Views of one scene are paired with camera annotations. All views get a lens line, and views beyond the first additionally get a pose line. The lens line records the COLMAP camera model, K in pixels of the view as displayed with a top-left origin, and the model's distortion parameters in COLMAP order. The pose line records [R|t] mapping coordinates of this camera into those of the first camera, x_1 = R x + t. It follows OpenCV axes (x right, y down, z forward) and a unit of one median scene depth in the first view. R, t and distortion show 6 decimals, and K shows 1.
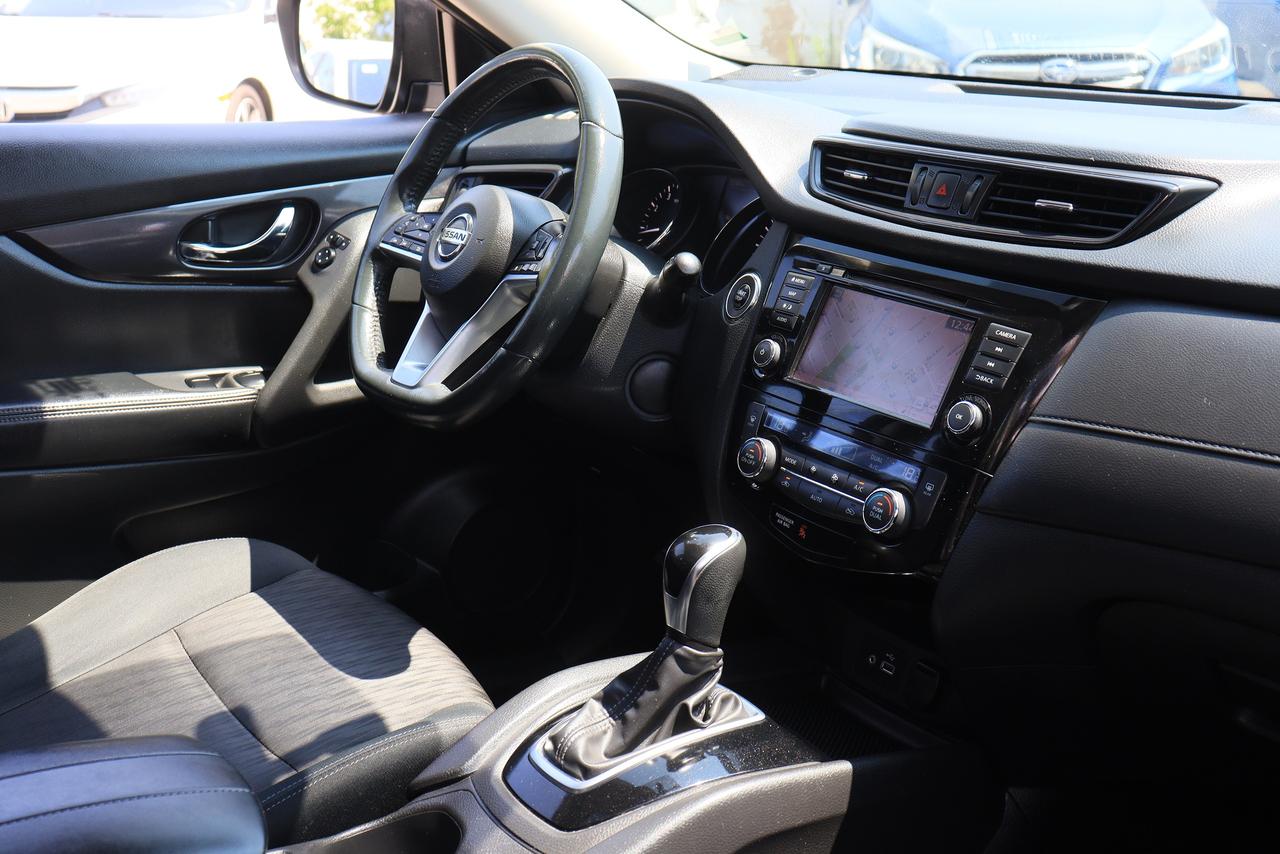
lens RADIAL K [[1440.0, 0, 640.0], [0, 1440.0, 427.0], [0, 0, 1]] dist [-0.020042, -0.010049]
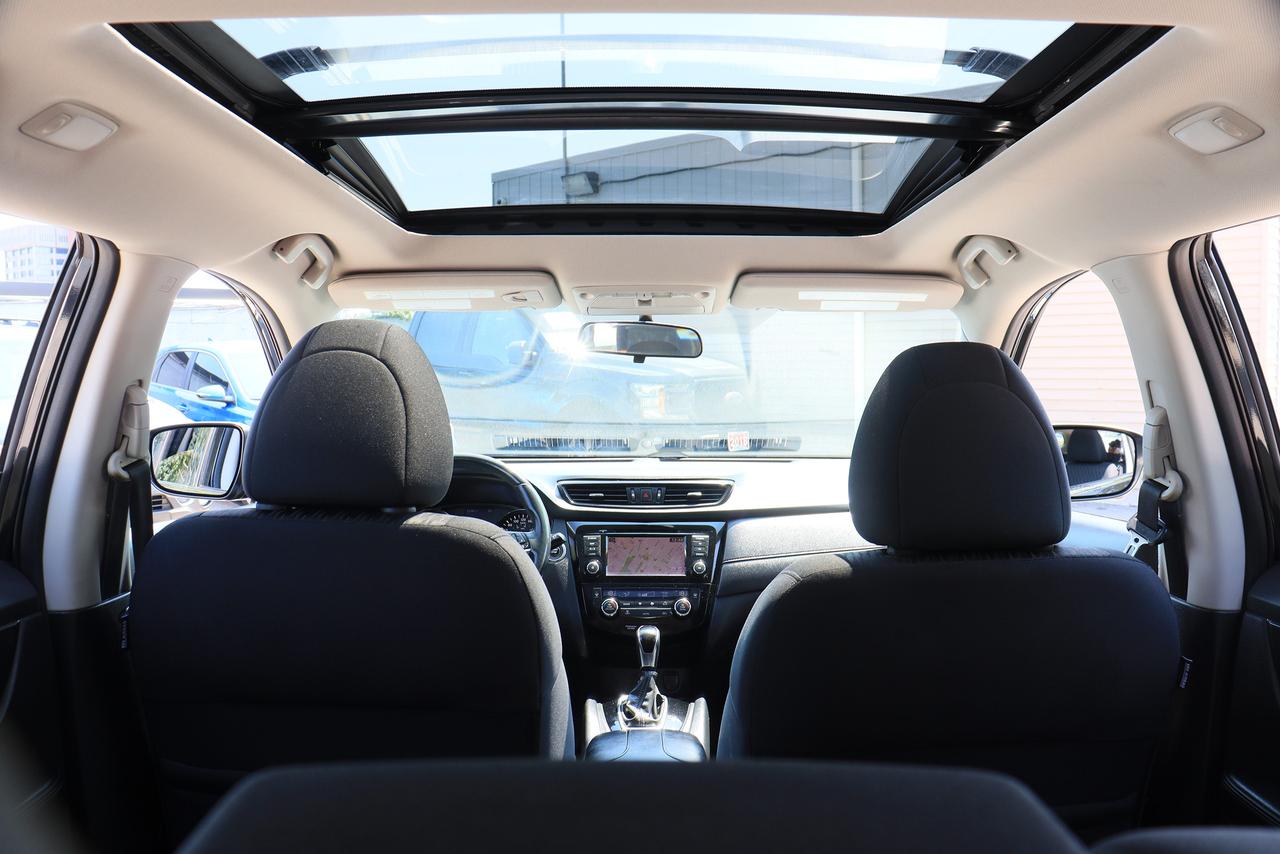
lens RADIAL K [[1039.1, 0, 640.0], [0, 1039.1, 427.0], [0, 0, 1]] dist [-0.175877, 0.145253]
pose [[0.570169, -0.035368, 0.820766, -1.430799], [0.246100, 0.960545, -0.129569, -0.036255], [-0.783800, 0.275867, 0.556377, -0.131803]]
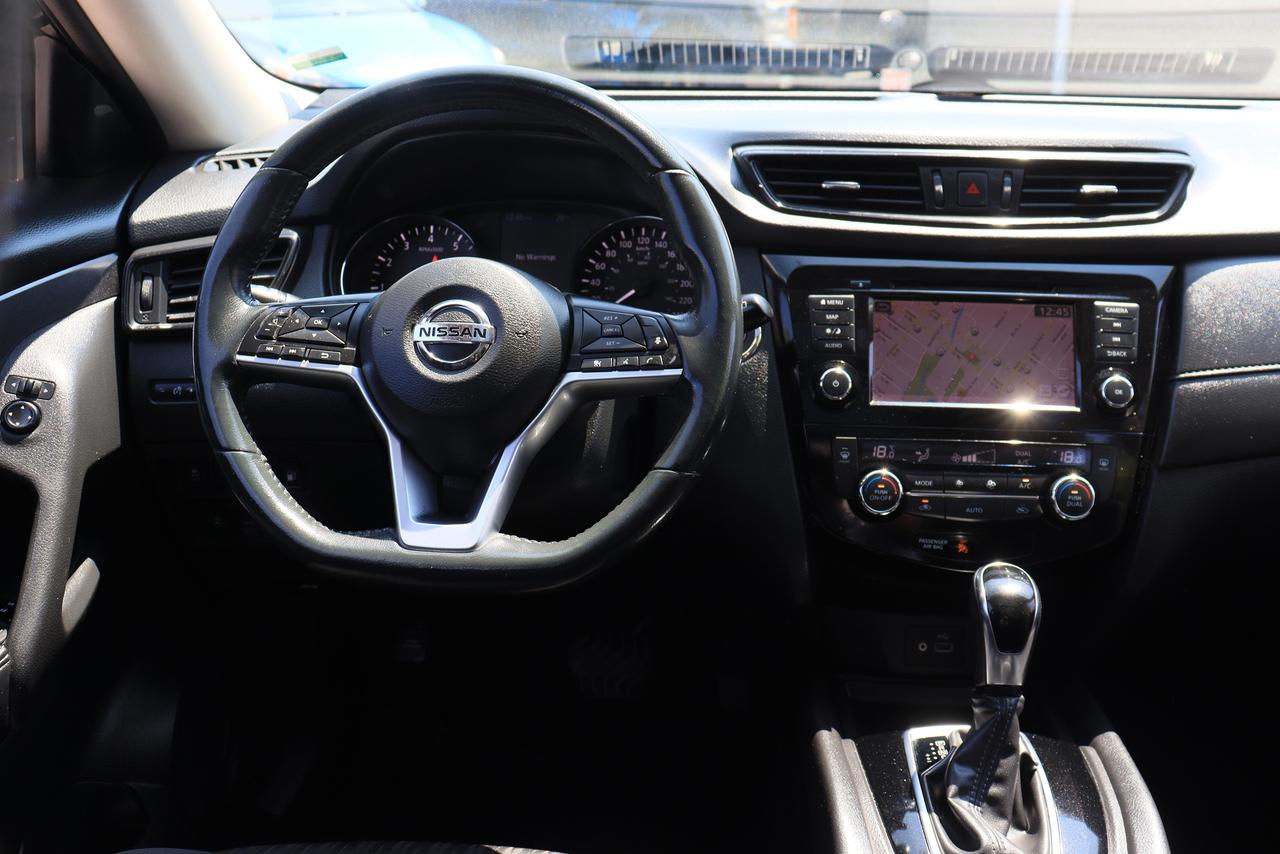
lens RADIAL K [[1211.0, 0, 640.0], [0, 1211.0, 427.0], [0, 0, 1]] dist [-0.130730, 0.135811]
pose [[0.631850, -0.255184, 0.731879, -0.622924], [0.230953, 0.963342, 0.136500, -0.174117], [-0.739883, 0.082781, 0.667623, 0.620207]]
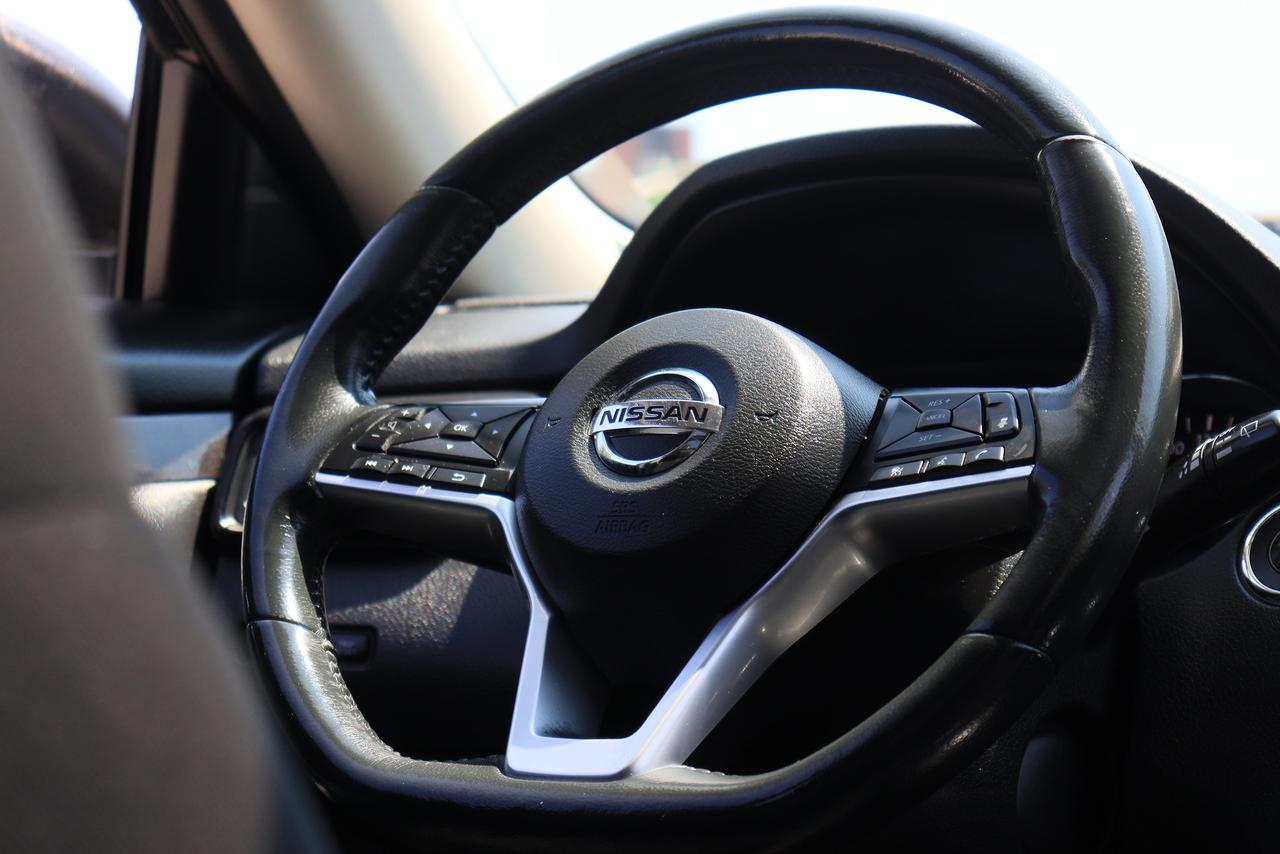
lens RADIAL K [[2999.4, 0, 640.0], [0, 2999.4, 427.0], [0, 0, 1]] dist [0.373760, 0.432752]
pose [[0.897450, 0.026753, 0.440304, -0.598645], [0.125954, 0.941063, -0.313905, 0.160751], [-0.422751, 0.337172, 0.841187, 0.338291]]
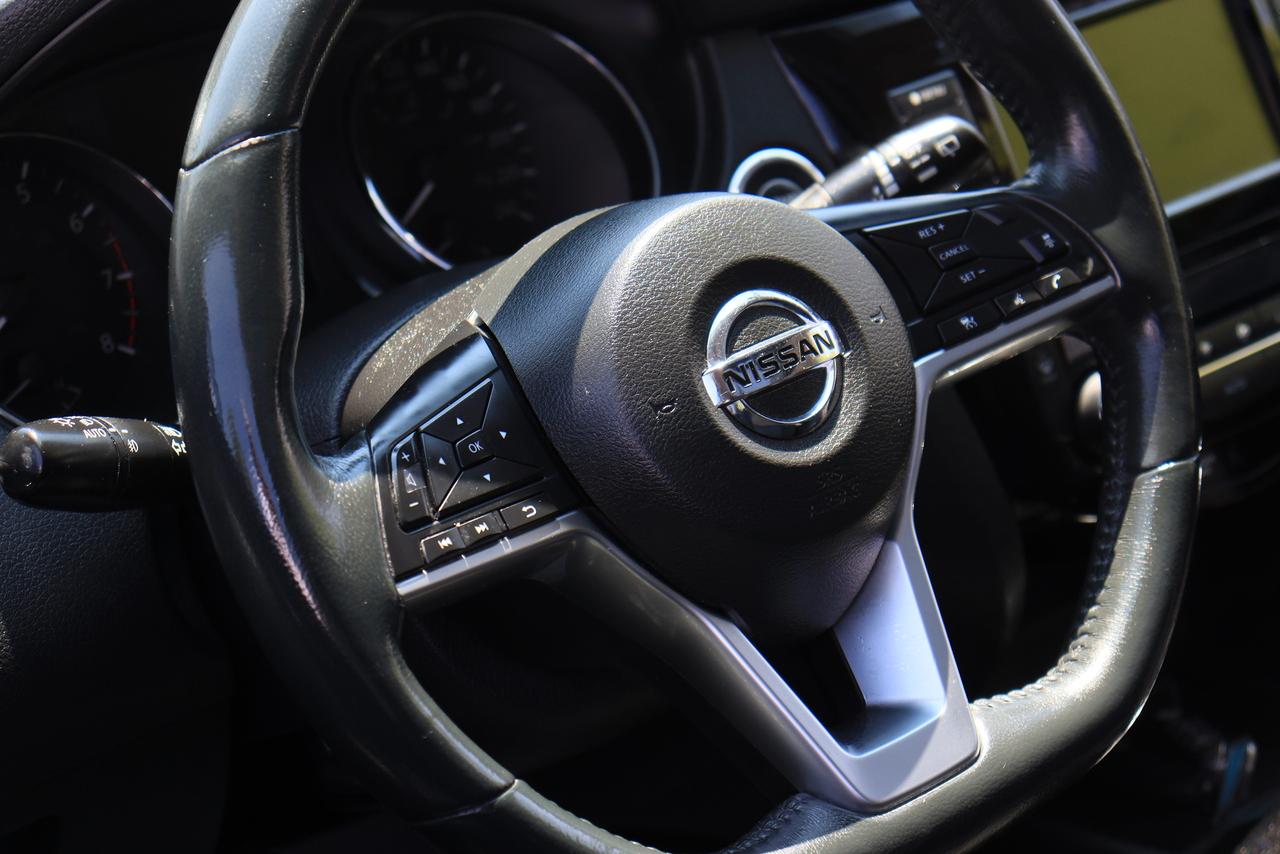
lens RADIAL K [[2999.4, 0, 640.0], [0, 2999.4, 427.0], [0, 0, 1]] dist [0.373760, 0.432752]
pose [[-0.122363, -0.410421, 0.903649, -0.928148], [0.370805, 0.825653, 0.425207, -0.517049], [-0.920614, 0.387108, 0.051157, 1.176199]]
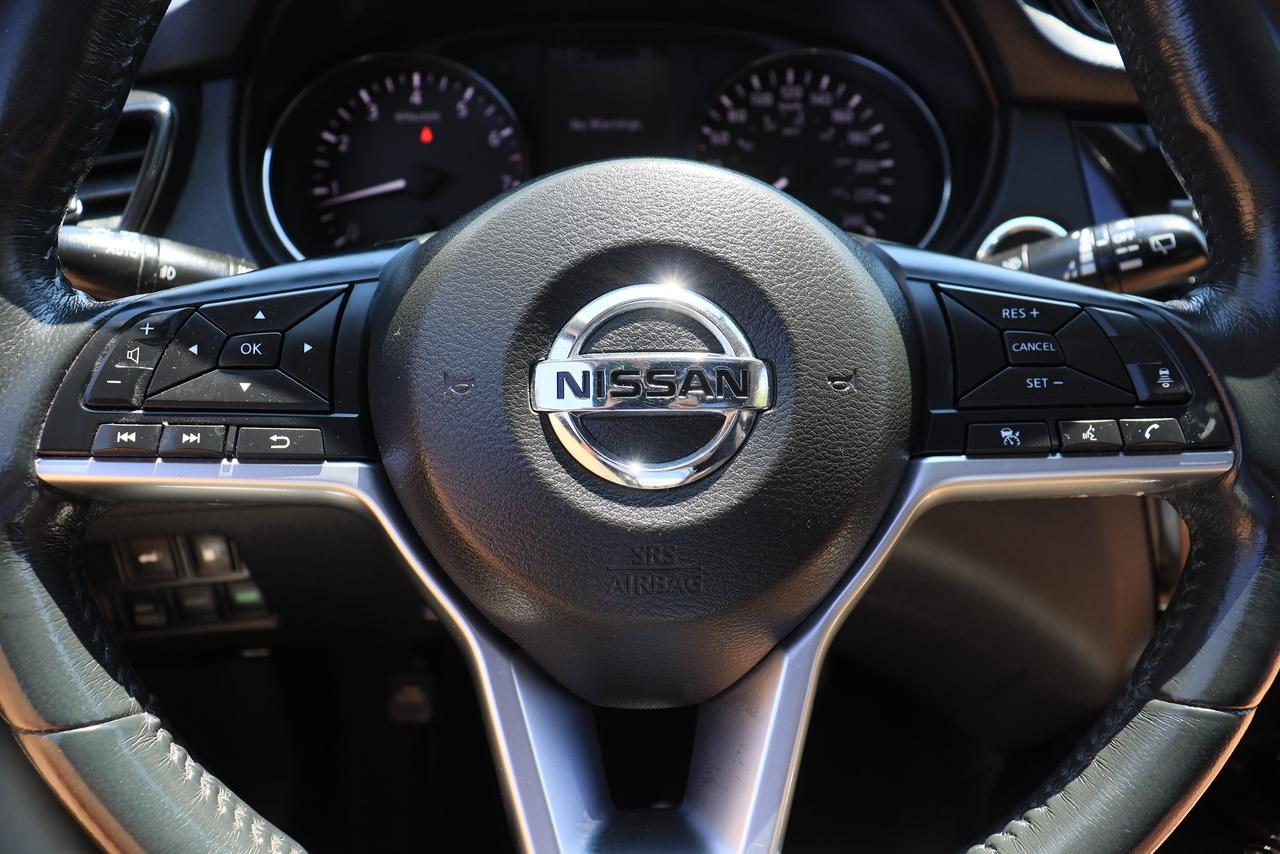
lens RADIAL K [[1039.1, 0, 640.0], [0, 1039.1, 427.0], [0, 0, 1]] dist [-0.175877, 0.145253]
pose [[0.513676, -0.417800, 0.749386, -0.324522], [0.250037, 0.908411, 0.335069, -0.221556], [-0.820743, 0.015257, 0.571094, 1.052374]]
